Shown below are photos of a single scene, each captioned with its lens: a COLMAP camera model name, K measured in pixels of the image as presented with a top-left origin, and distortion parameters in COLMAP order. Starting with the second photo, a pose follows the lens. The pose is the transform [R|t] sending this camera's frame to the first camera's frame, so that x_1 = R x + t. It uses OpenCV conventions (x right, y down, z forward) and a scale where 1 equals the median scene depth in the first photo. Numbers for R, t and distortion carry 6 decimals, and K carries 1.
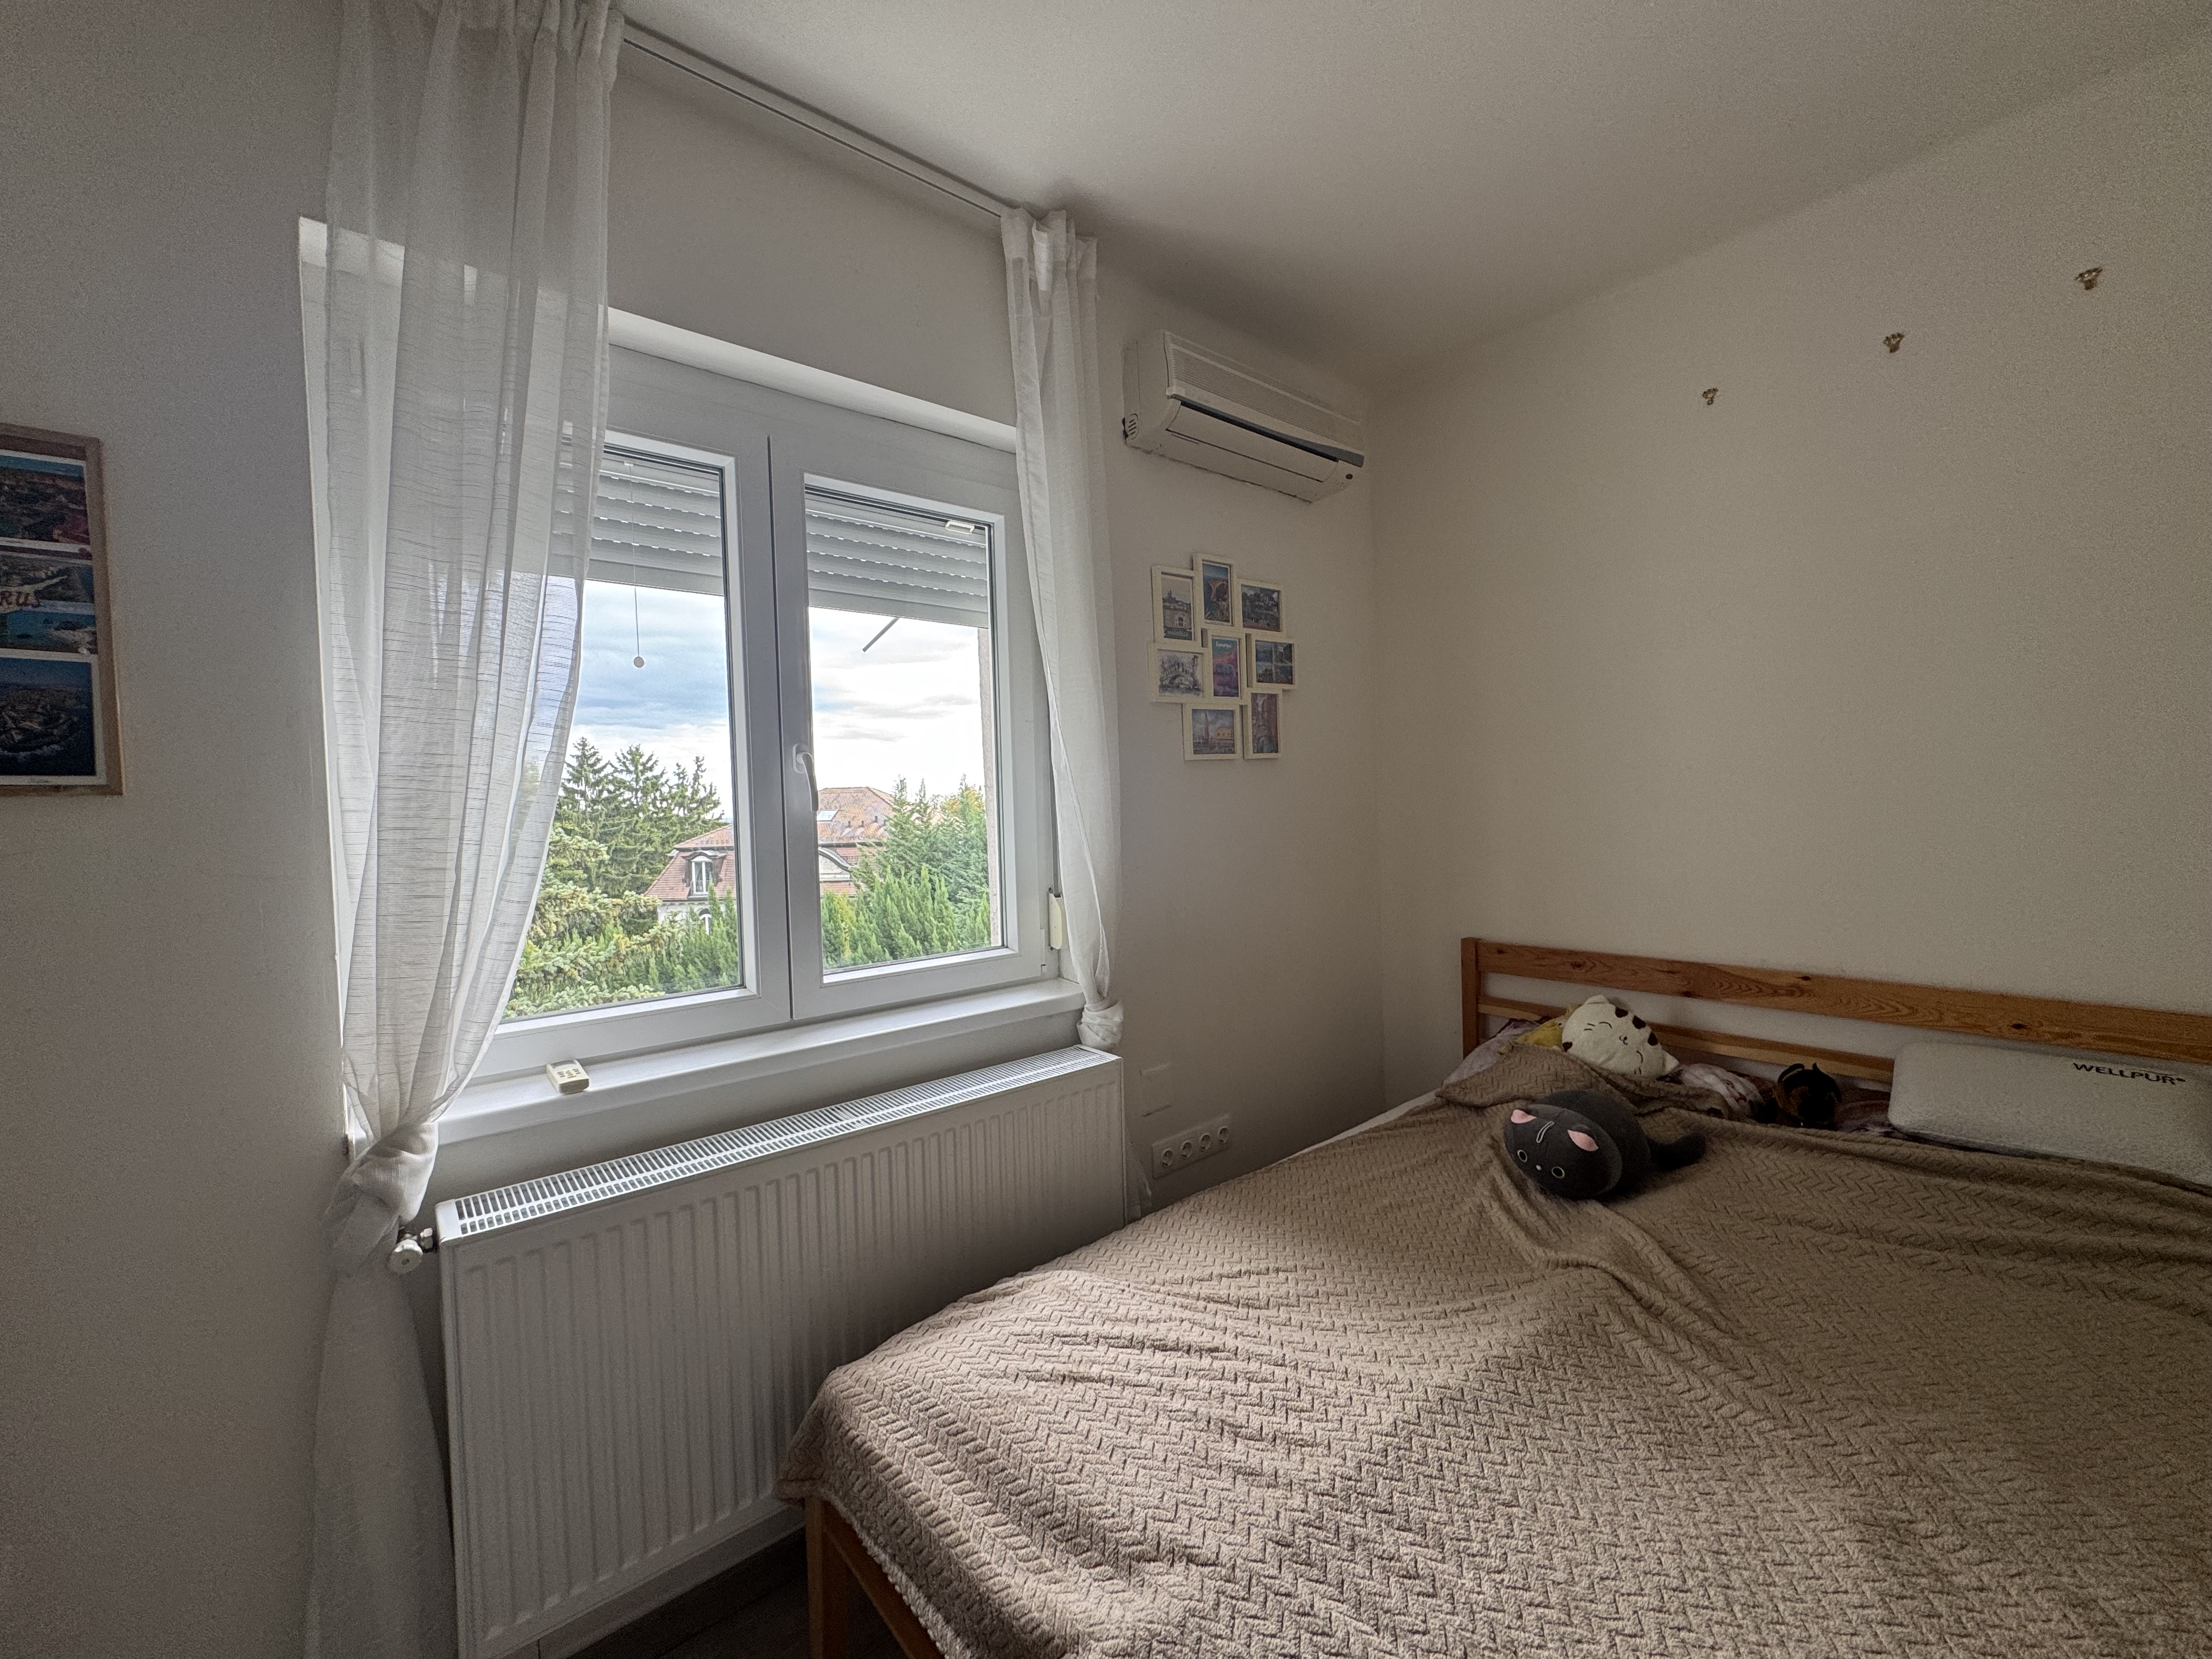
lens RADIAL K [[888.3, 0, 1080.1], [0, 888.3, 827.1], [0, 0, 1]] dist [-0.000569, 0.000095]
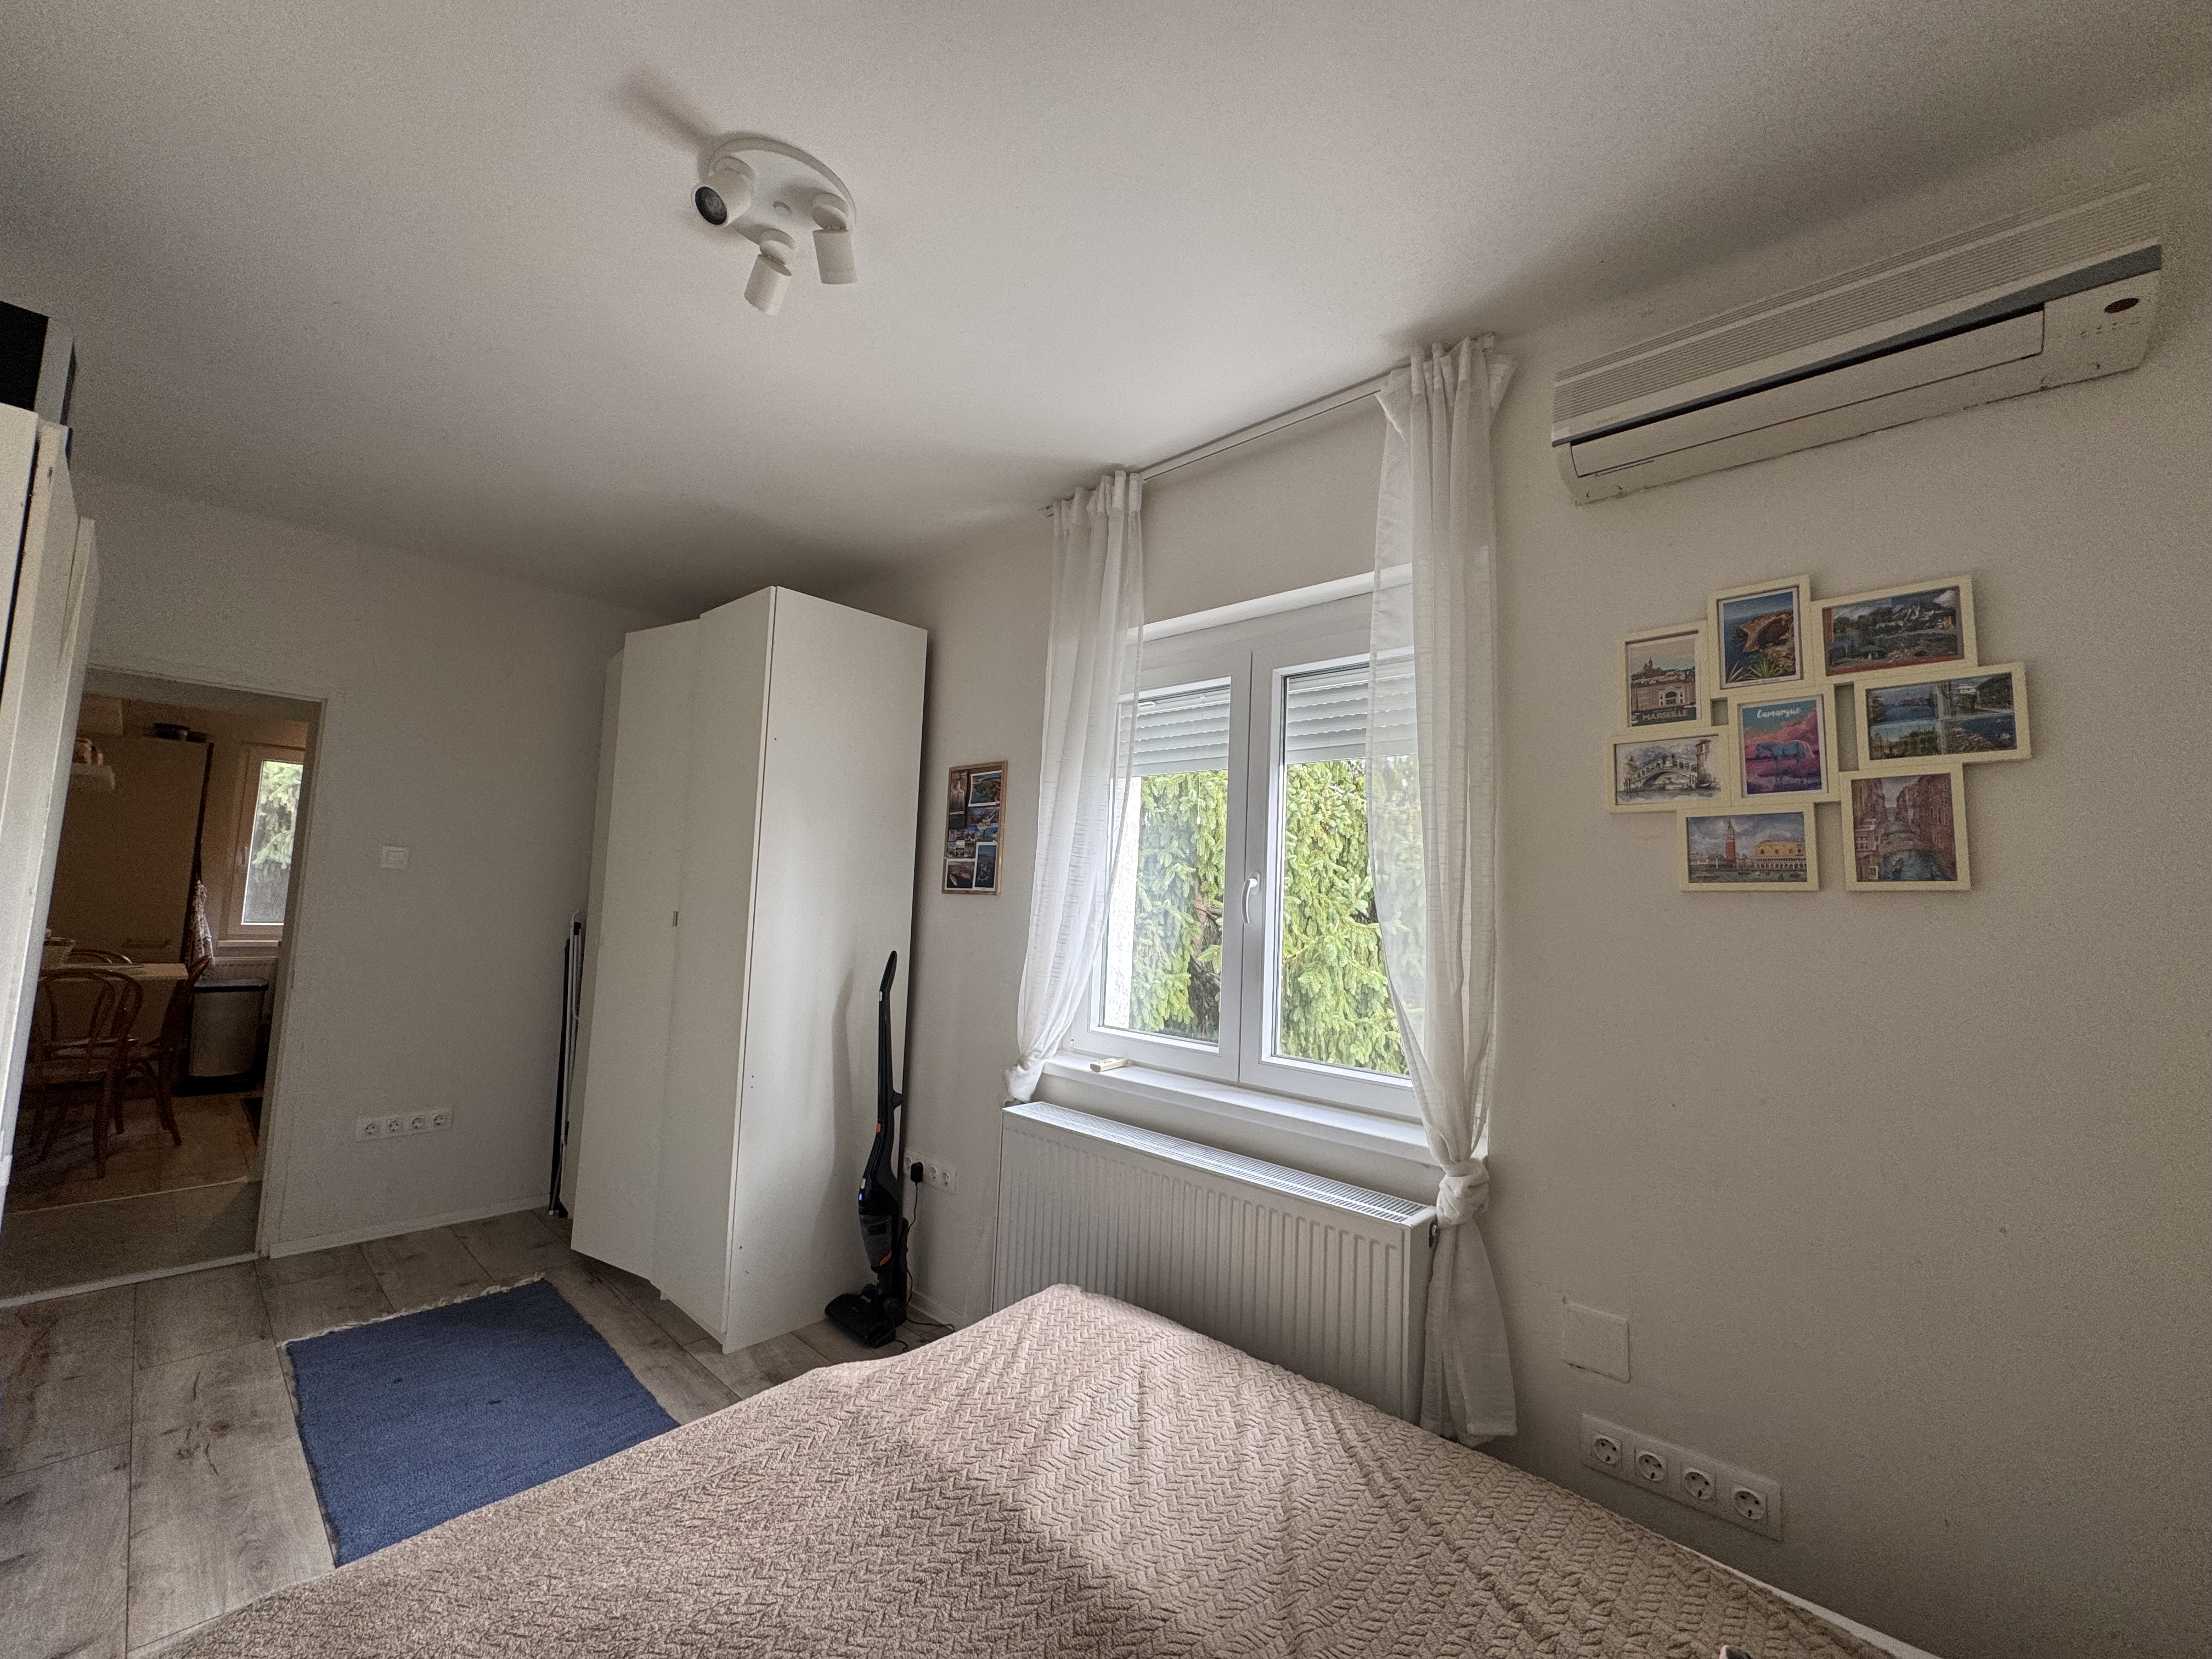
lens RADIAL K [[888.3, 0, 1080.1], [0, 888.3, 827.1], [0, 0, 1]] dist [-0.000569, 0.000095]
pose [[0.130704, -0.046885, -0.990312, 0.738828], [-0.071714, 0.995817, -0.056611, -0.051121], [0.988824, 0.078418, 0.126795, 0.434890]]
